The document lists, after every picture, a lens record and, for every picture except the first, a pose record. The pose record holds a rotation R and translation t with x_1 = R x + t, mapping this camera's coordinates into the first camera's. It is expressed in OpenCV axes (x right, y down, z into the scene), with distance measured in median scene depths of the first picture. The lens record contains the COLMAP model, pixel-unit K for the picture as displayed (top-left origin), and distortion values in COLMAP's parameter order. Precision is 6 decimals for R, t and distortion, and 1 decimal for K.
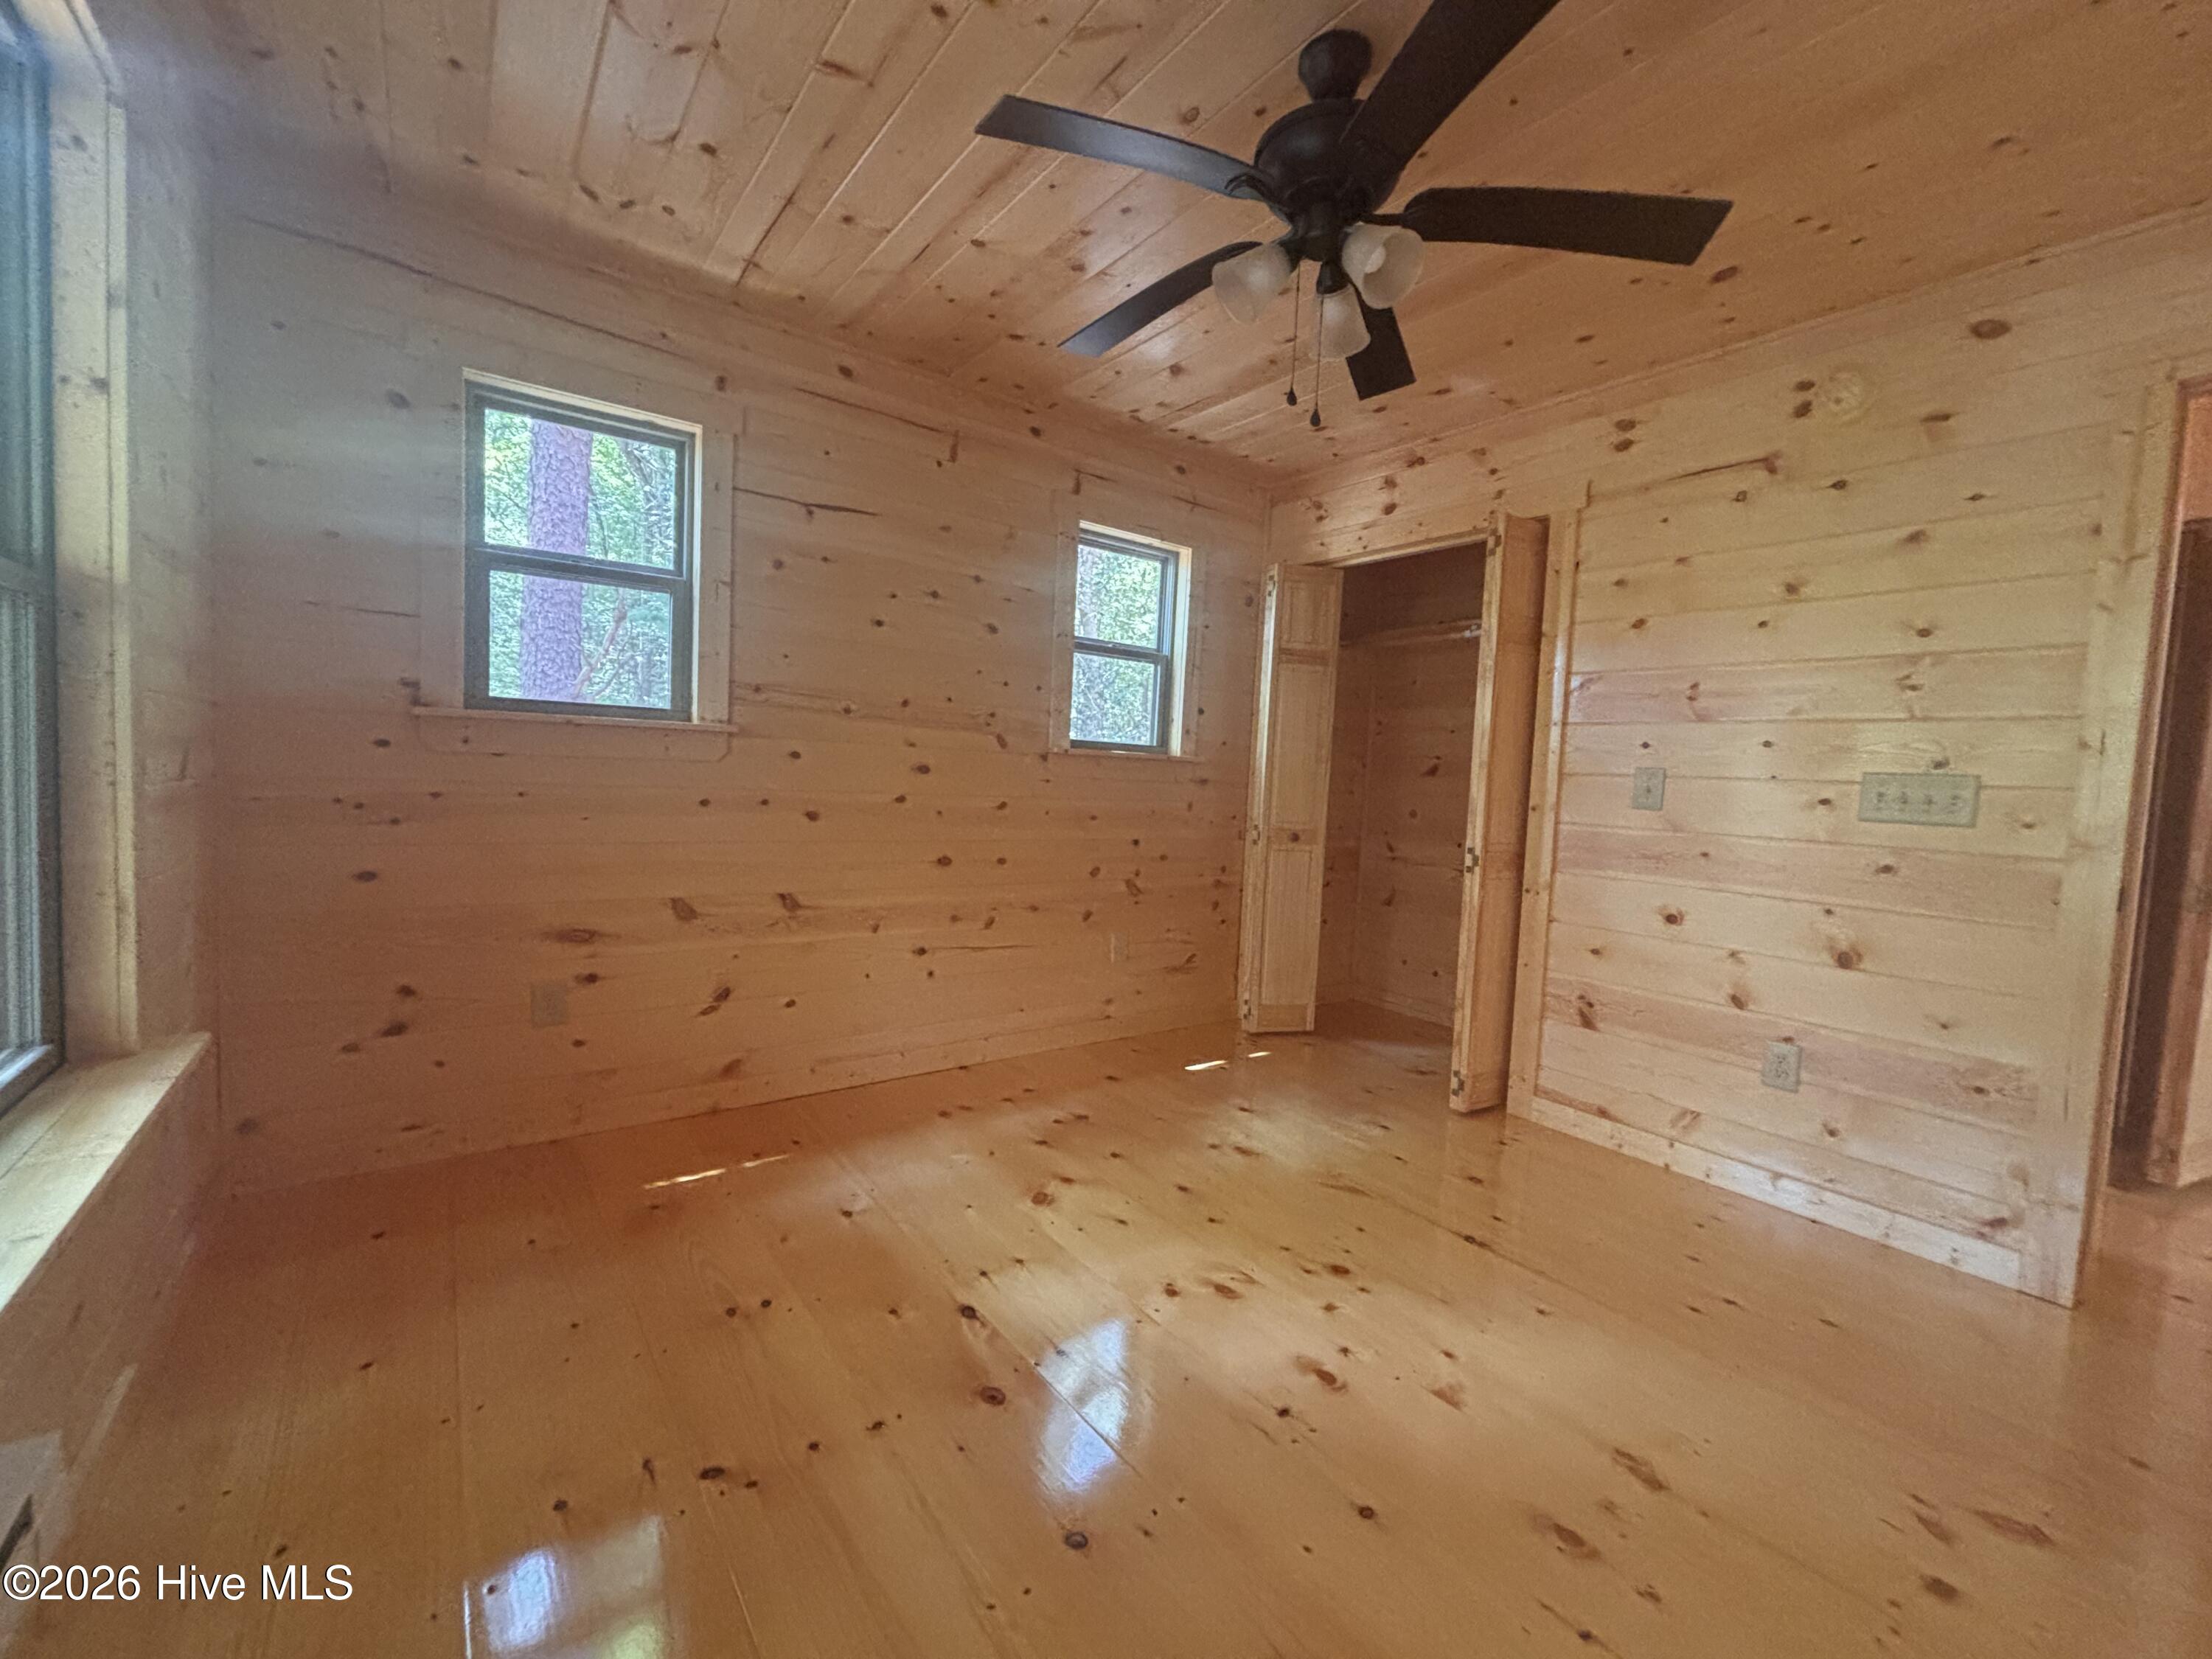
lens RADIAL K [[904.0, 0, 1106.7], [0, 904.0, 817.4], [0, 0, 1]] dist [0.019625, -0.000028]
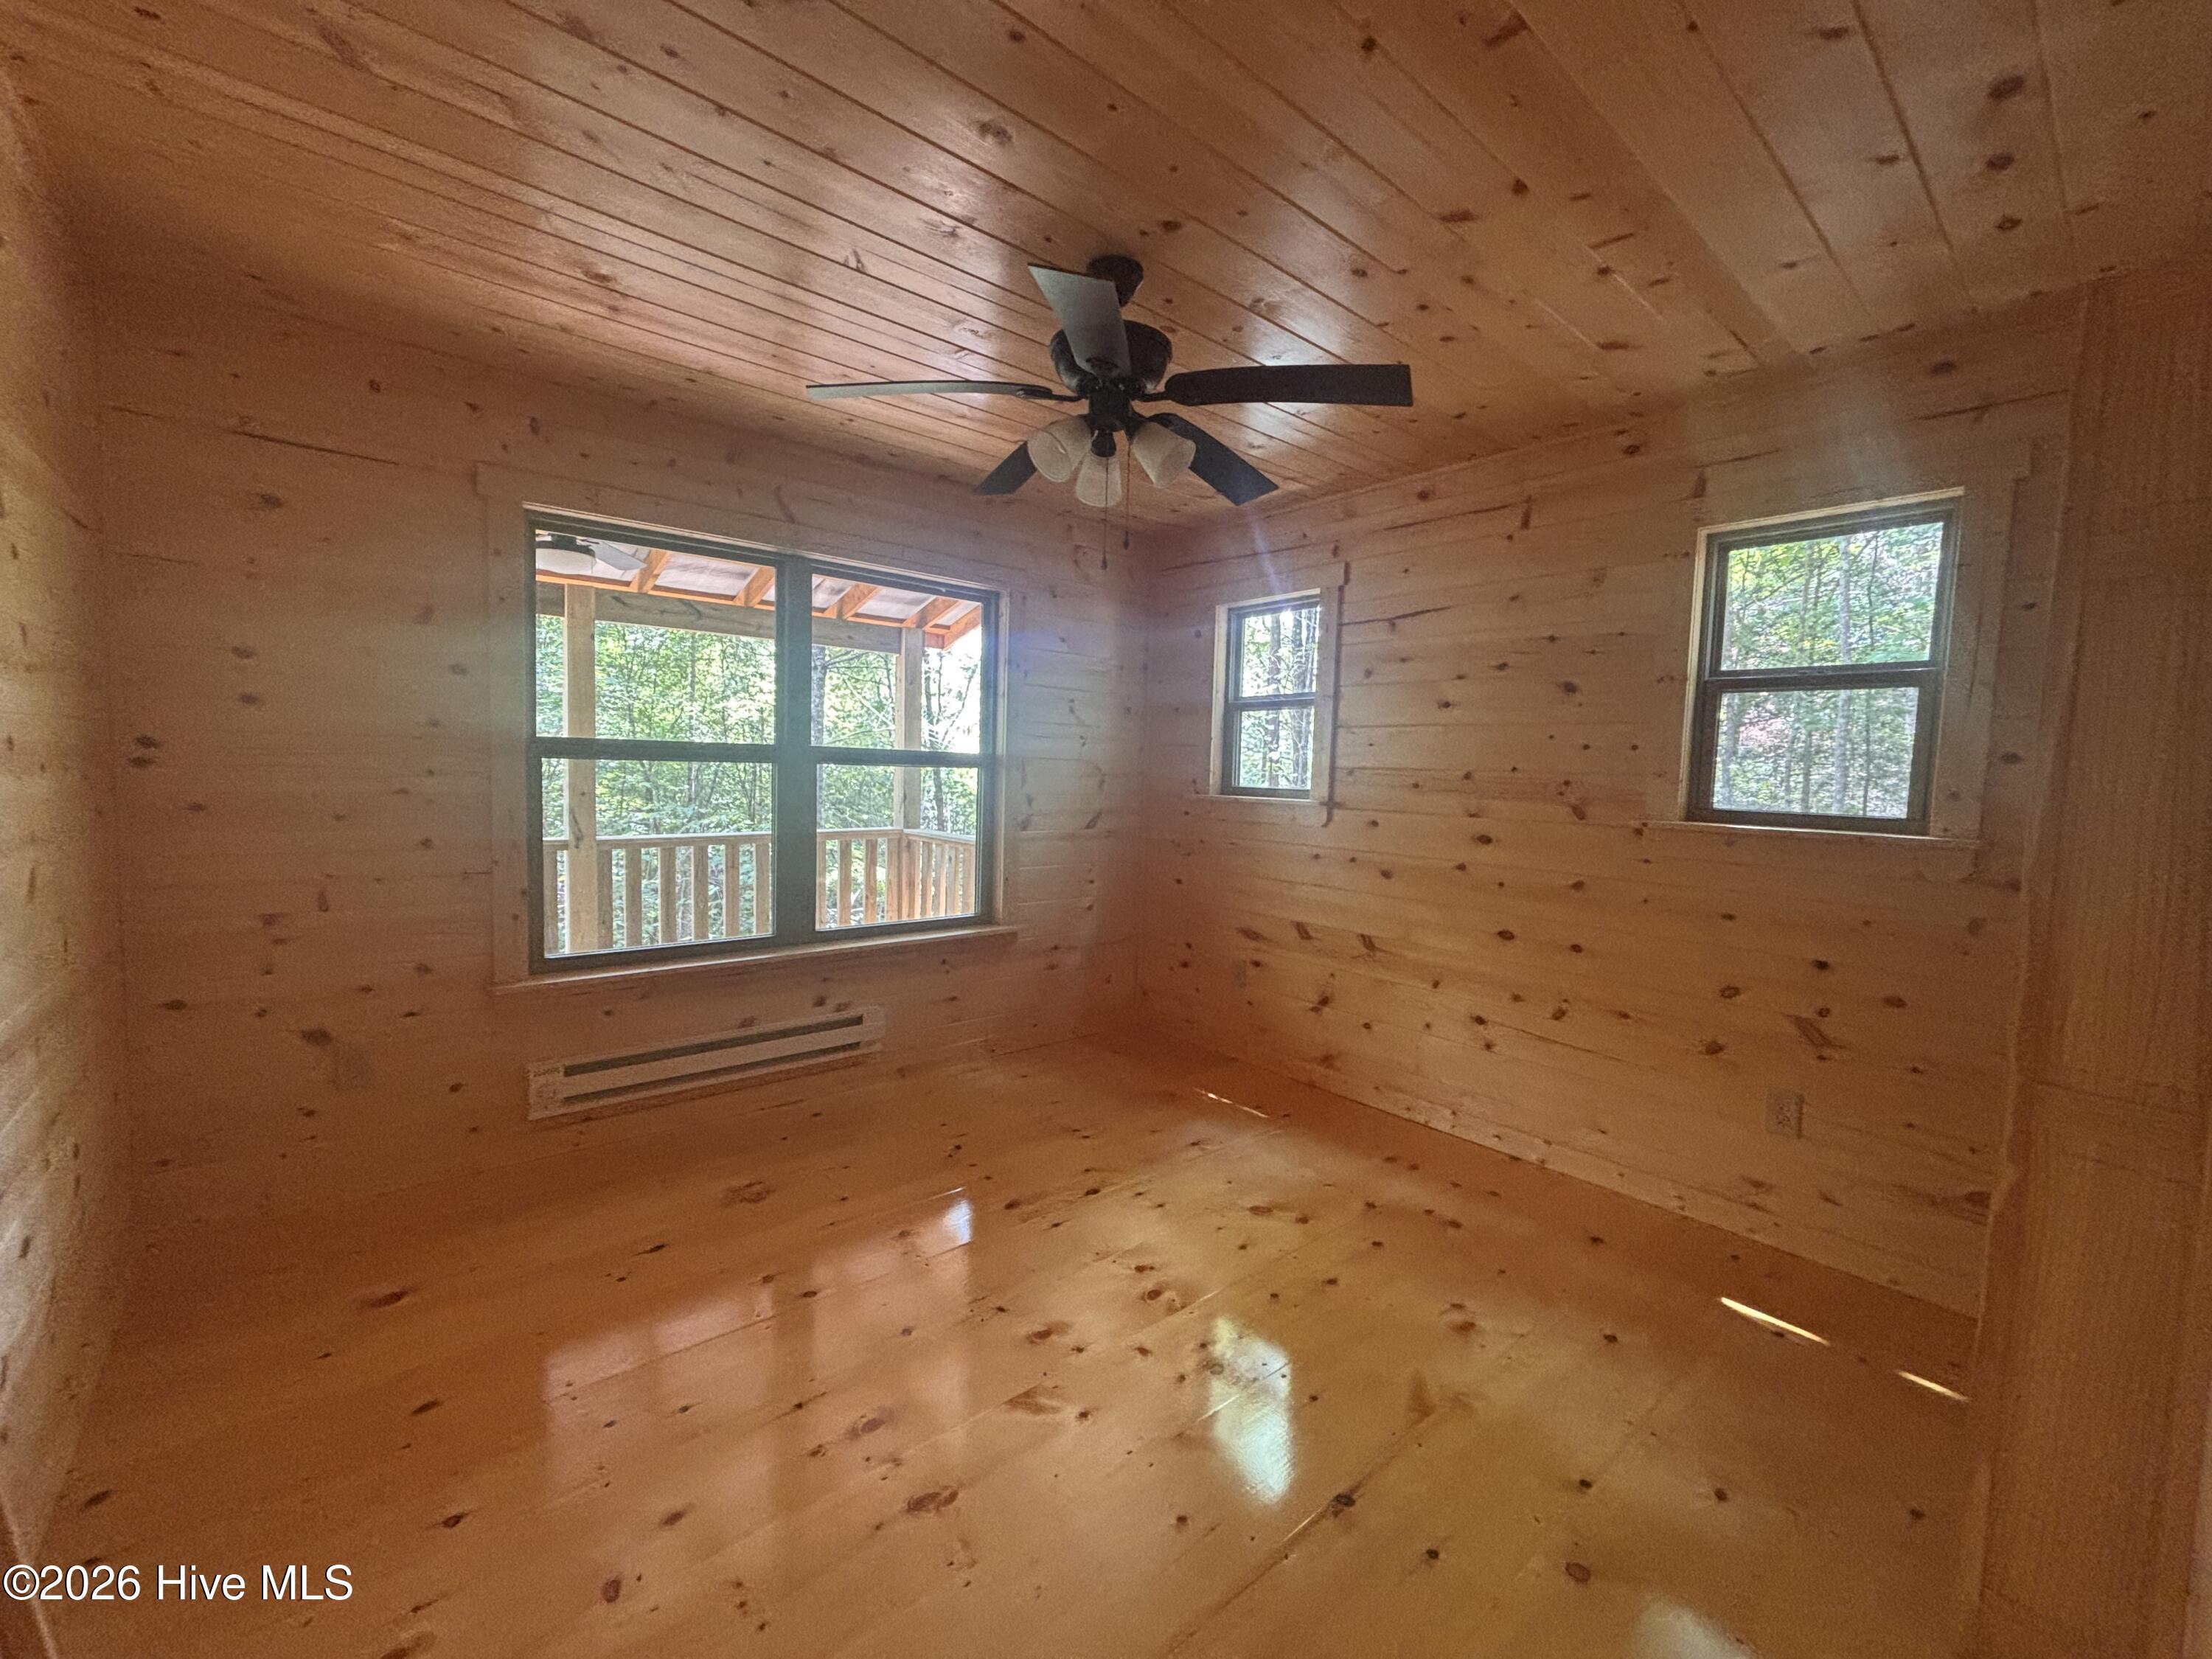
lens RADIAL K [[895.0, 0, 1106.8], [0, 895.0, 823.9], [0, 0, 1]] dist [-0.001302, -0.000056]
pose [[0.070936, 0.017762, -0.997323, 0.838359], [-0.082885, 0.996489, 0.011852, -0.052009], [0.994031, 0.081823, 0.072159, 0.553081]]
